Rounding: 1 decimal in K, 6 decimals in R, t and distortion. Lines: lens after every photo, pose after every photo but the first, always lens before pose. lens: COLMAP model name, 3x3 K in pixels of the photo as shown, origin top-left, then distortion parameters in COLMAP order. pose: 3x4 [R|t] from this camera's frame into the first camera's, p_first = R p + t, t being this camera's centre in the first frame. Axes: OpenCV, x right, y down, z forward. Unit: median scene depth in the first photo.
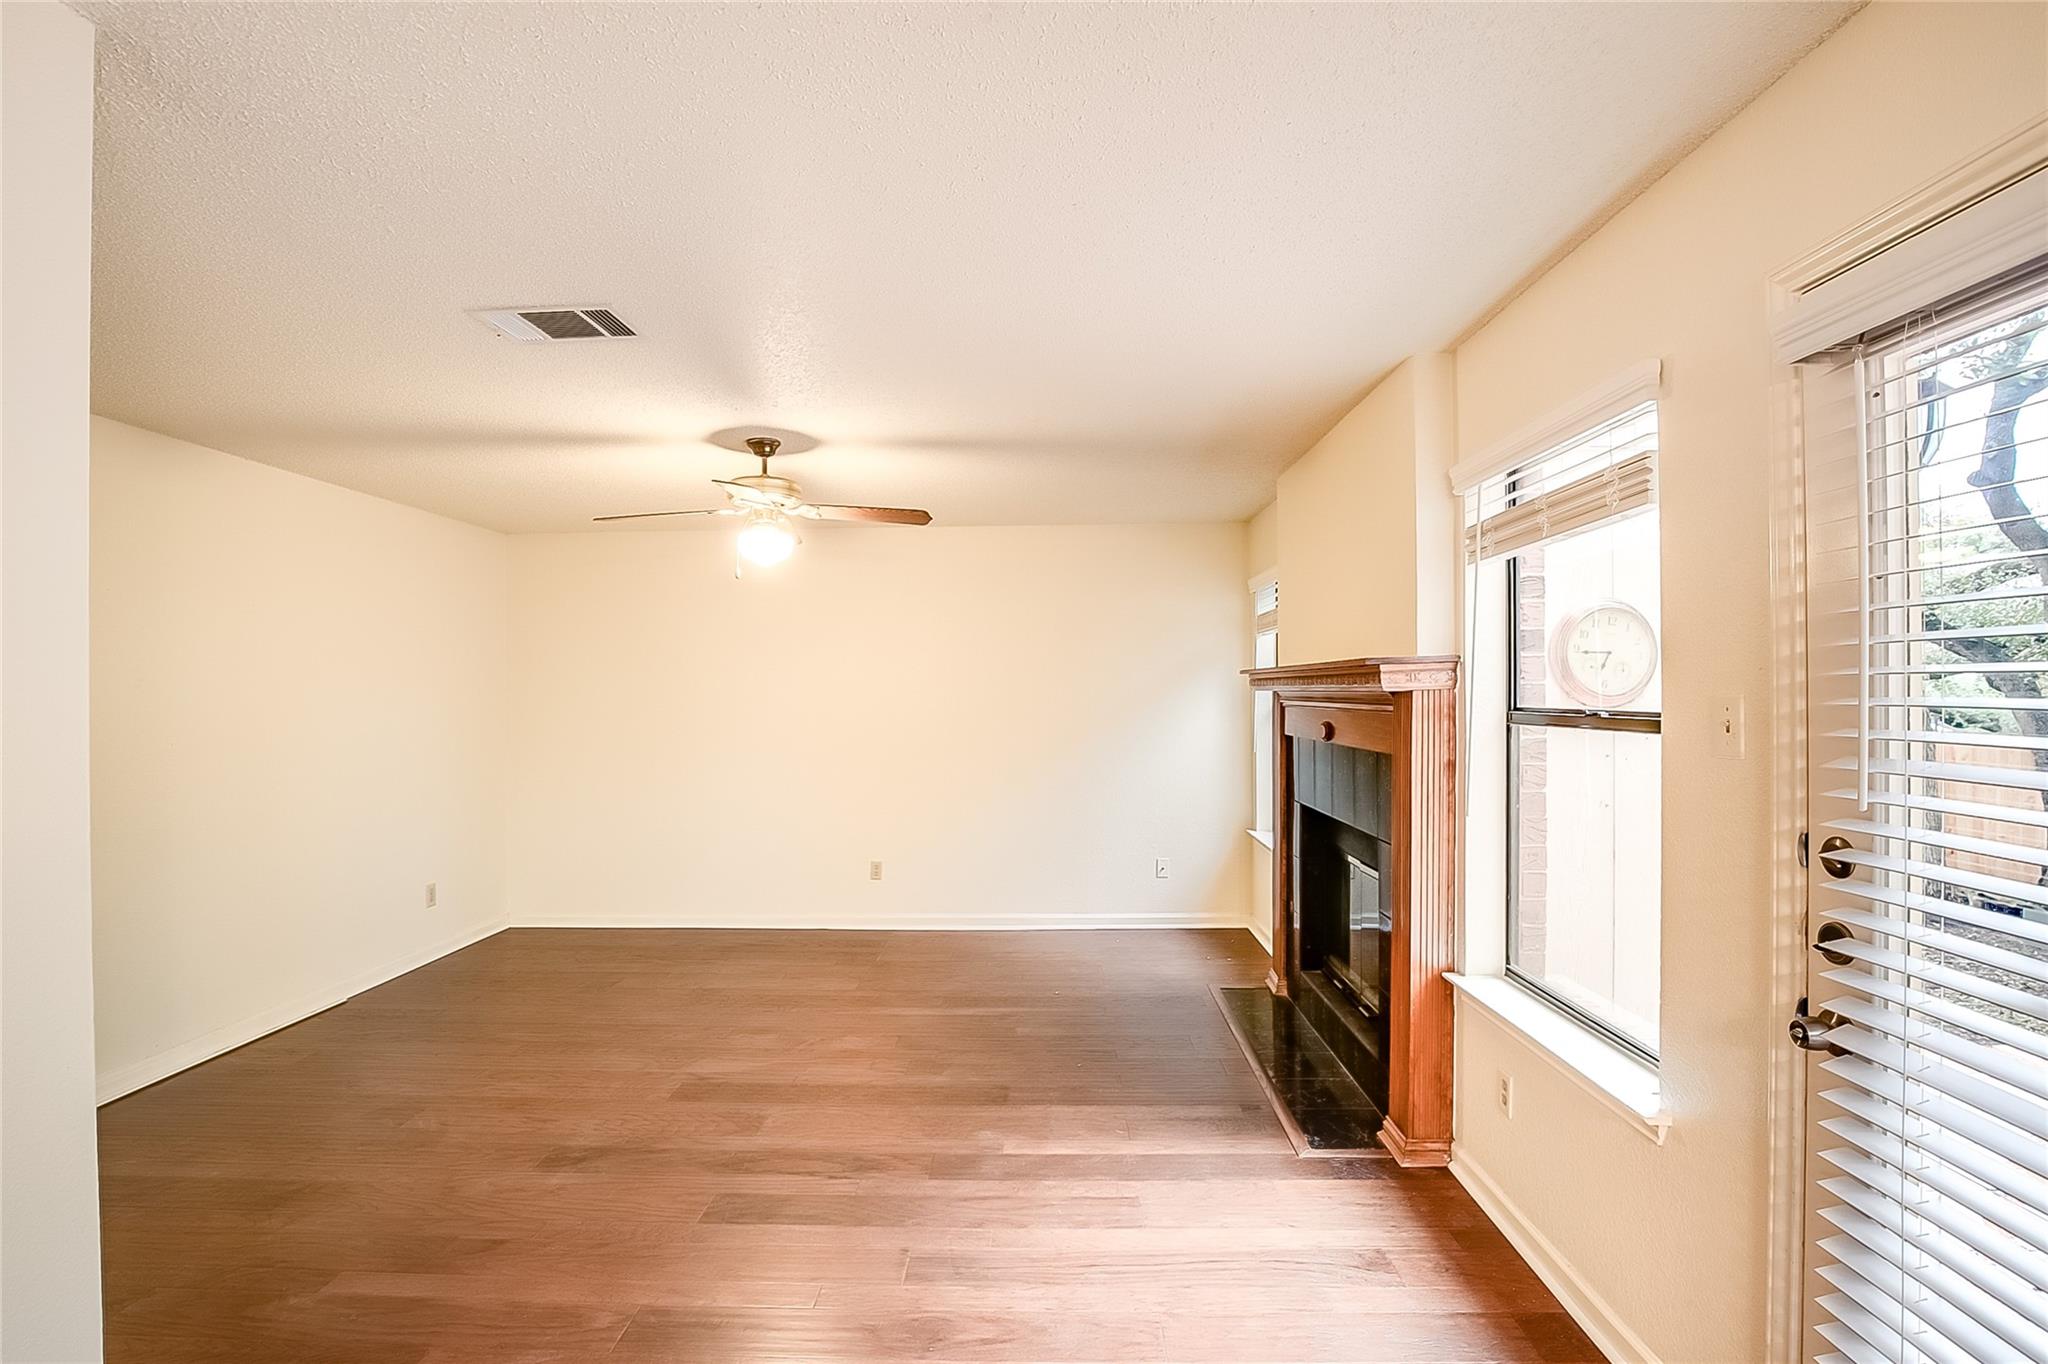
lens RADIAL K [[948.7, 0, 1018.7], [0, 948.7, 688.4], [0, 0, 1]] dist [-0.023291, 0.000628]
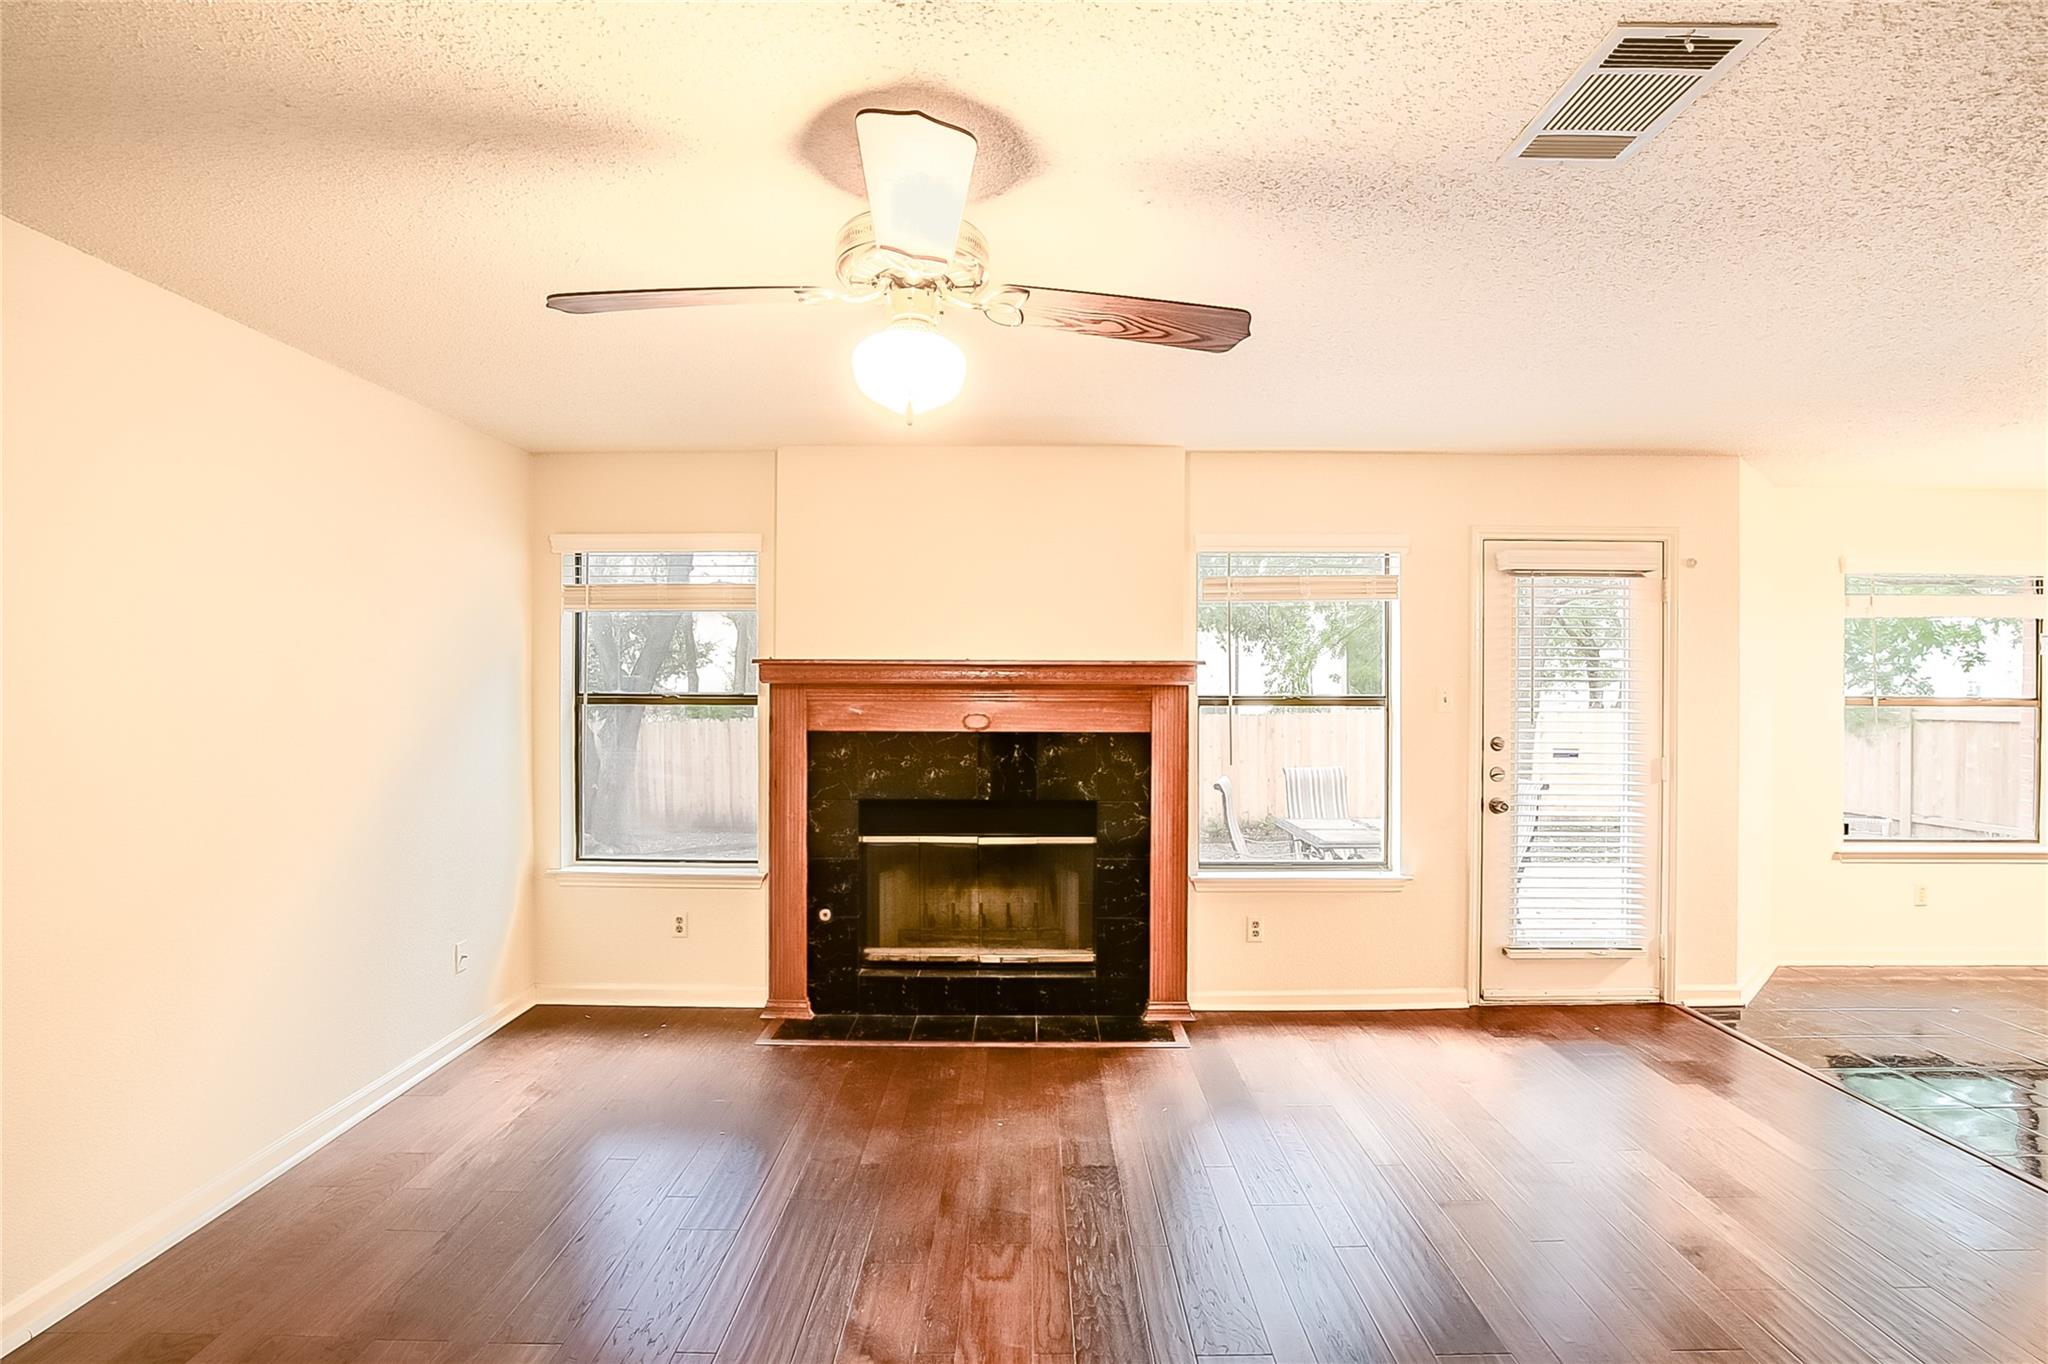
lens RADIAL K [[948.7, 0, 1018.7], [0, 948.7, 688.4], [0, 0, 1]] dist [-0.023291, 0.000628]
pose [[-0.007921, 0.007593, 0.999940, -1.010833], [0.001106, 0.999971, -0.007585, 0.022363], [-0.999968, 0.001046, -0.007930, 1.273794]]
